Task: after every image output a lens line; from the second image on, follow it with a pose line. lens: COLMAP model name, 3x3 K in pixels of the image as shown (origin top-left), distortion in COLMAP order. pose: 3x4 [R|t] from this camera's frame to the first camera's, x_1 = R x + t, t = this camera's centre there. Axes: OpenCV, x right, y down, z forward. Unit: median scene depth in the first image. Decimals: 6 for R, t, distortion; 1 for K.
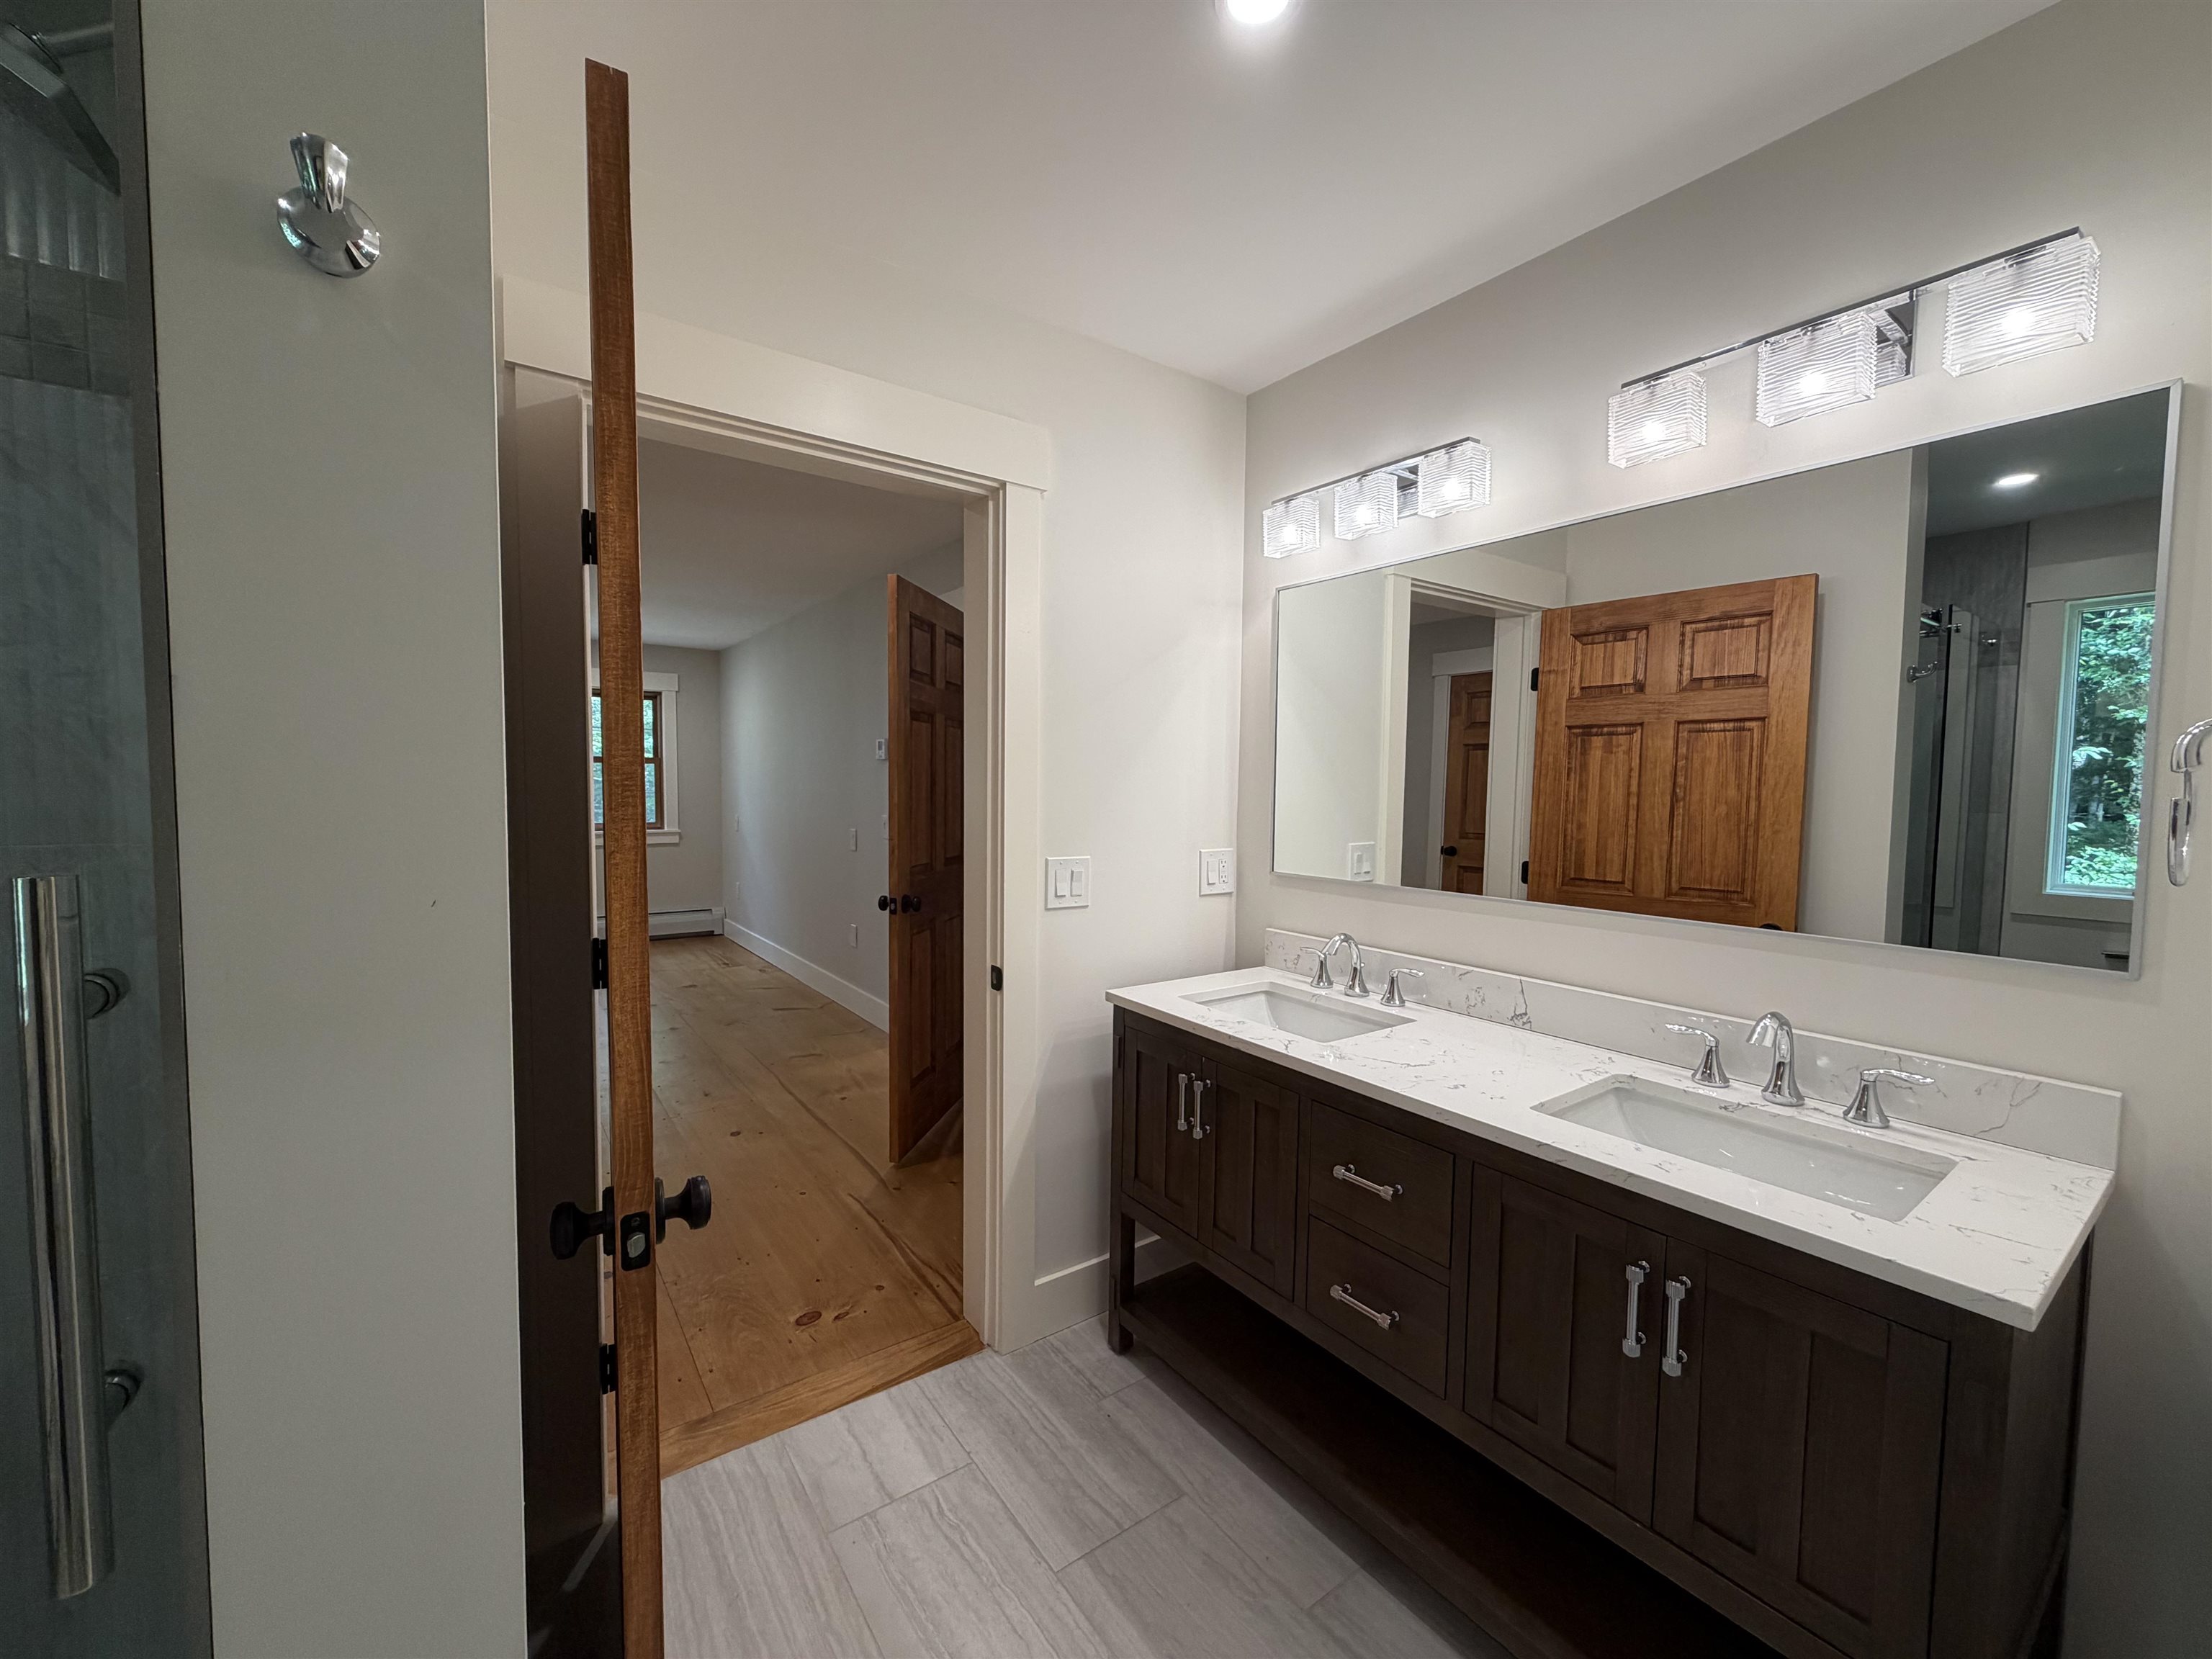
lens RADIAL K [[881.5, 0, 1099.3], [0, 881.5, 824.6], [0, 0, 1]] dist [-0.000305, 0.000007]
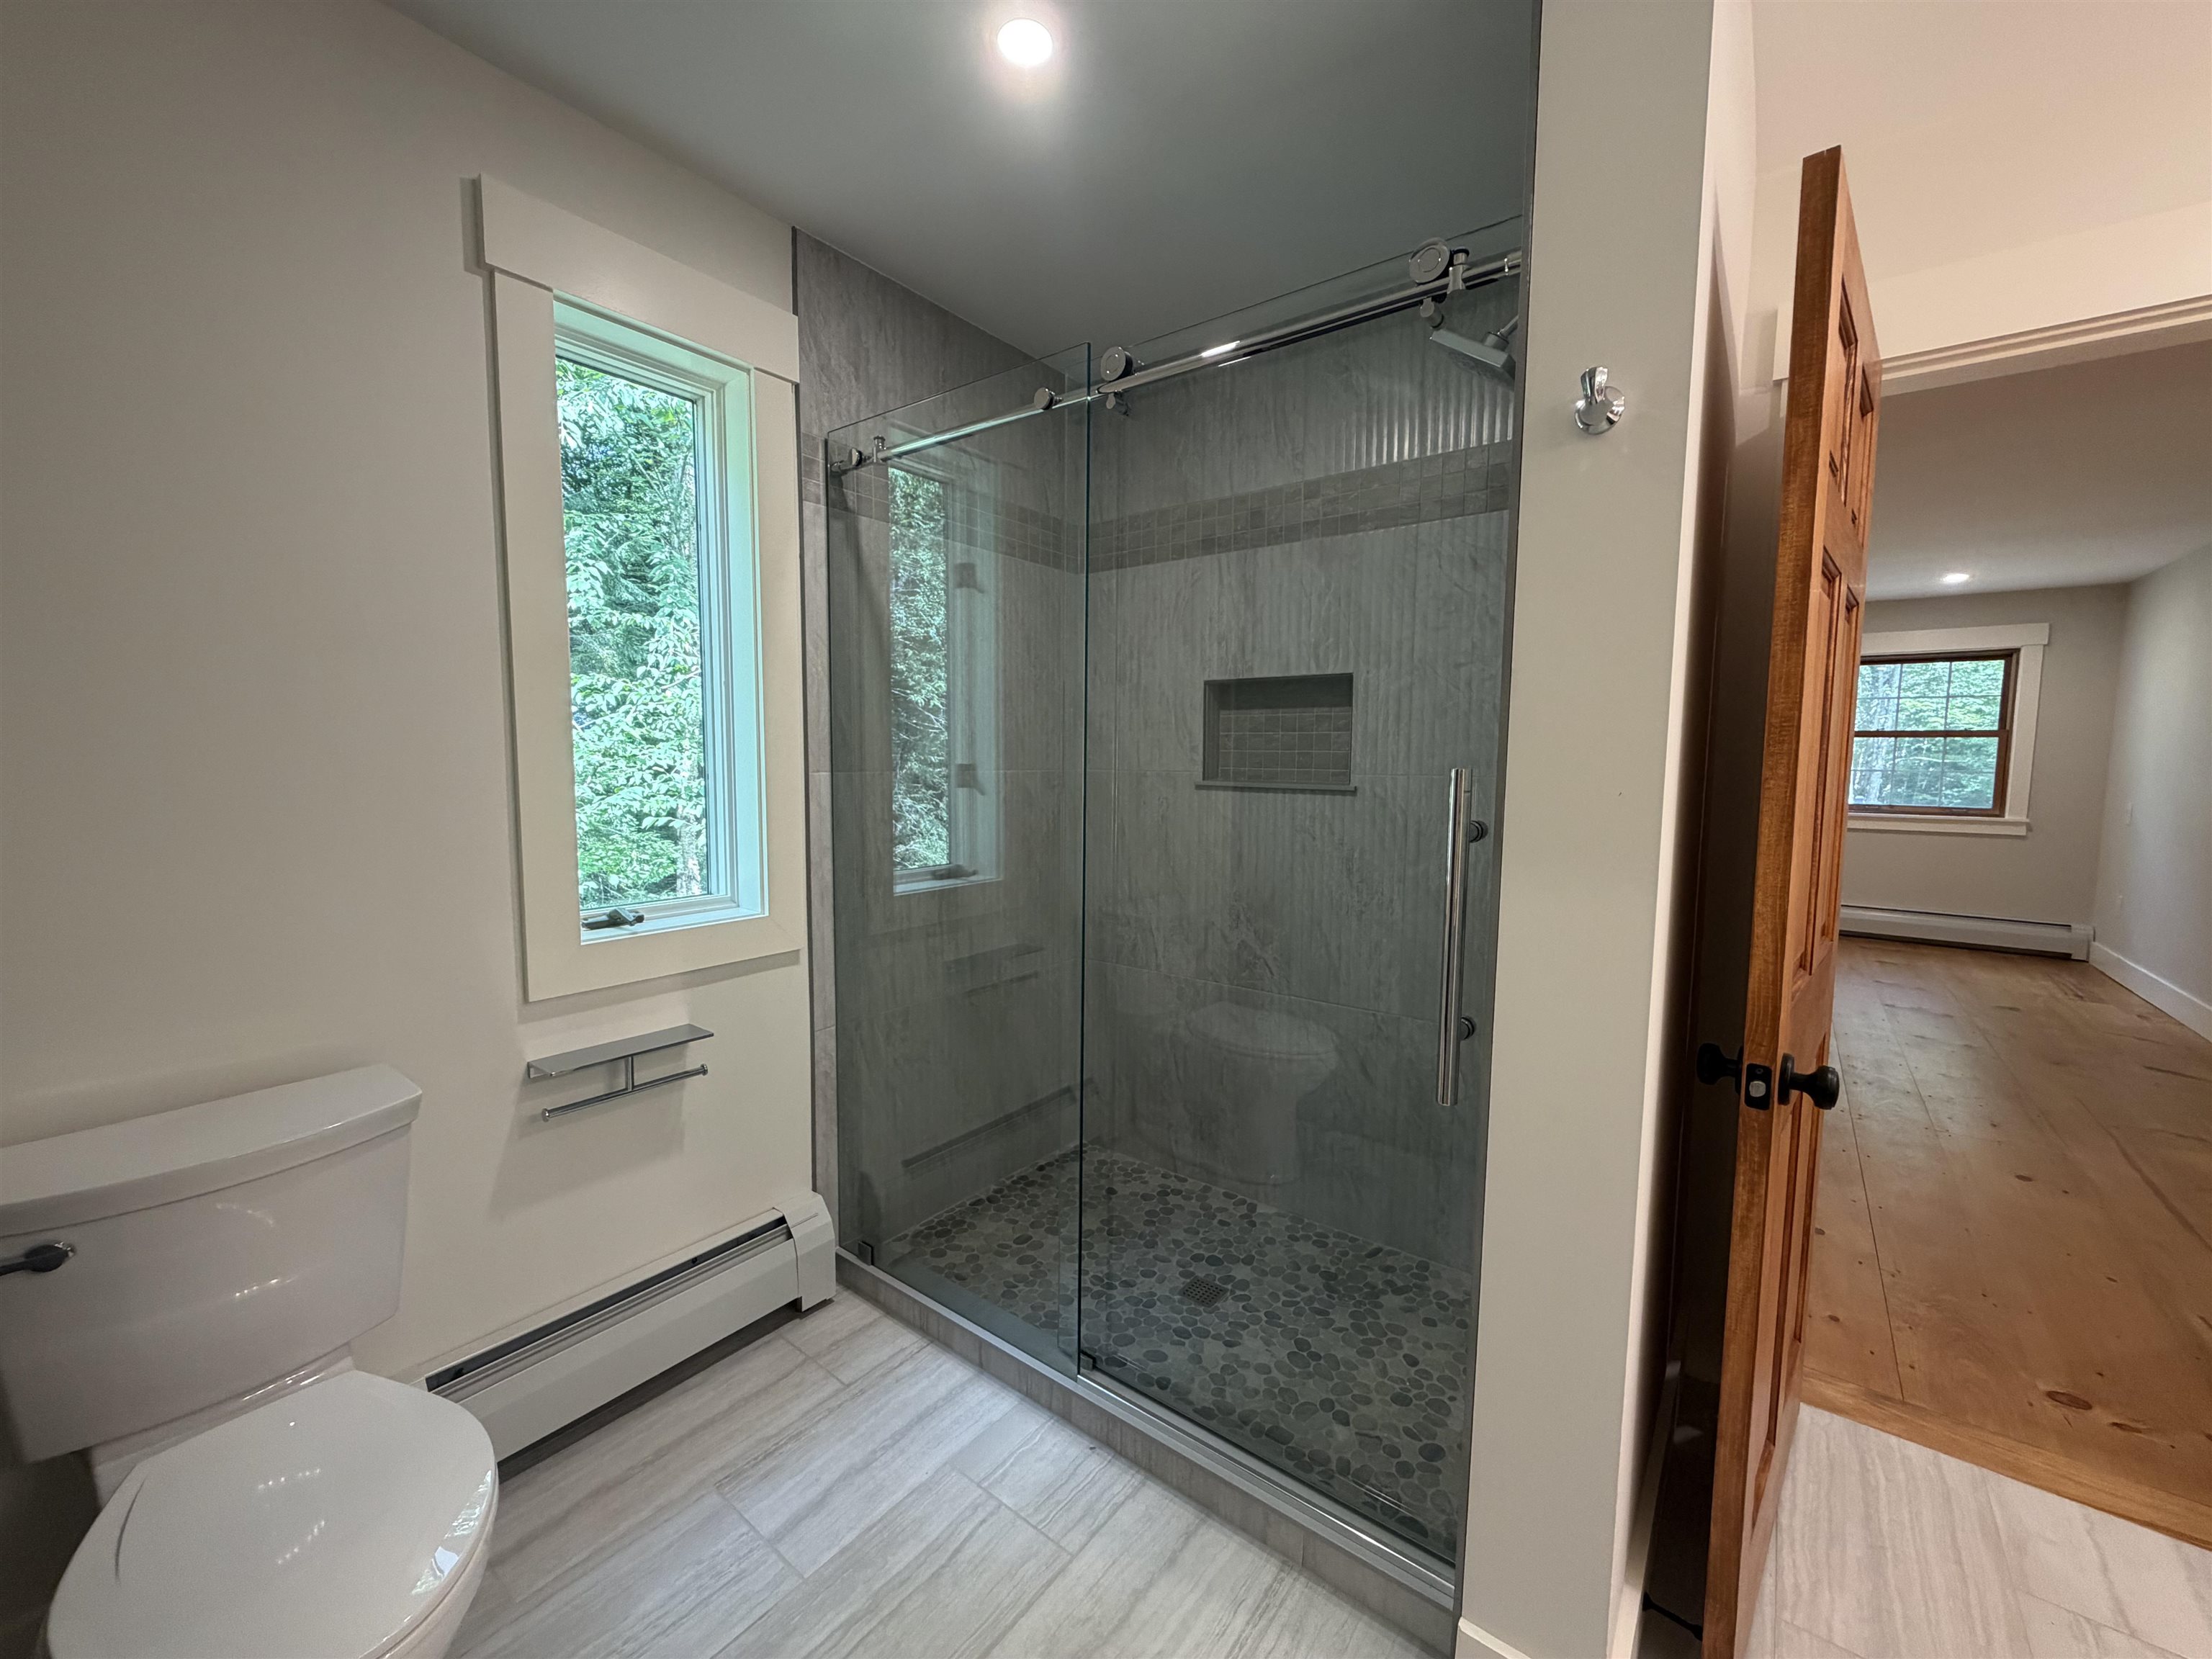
lens RADIAL K [[881.5, 0, 1099.3], [0, 881.5, 824.6], [0, 0, 1]] dist [-0.000305, 0.000007]
pose [[0.282640, 0.075334, -0.956263, 0.207860], [-0.056925, 0.996472, 0.061676, 0.037839], [0.957536, 0.037003, 0.285931, -0.152262]]
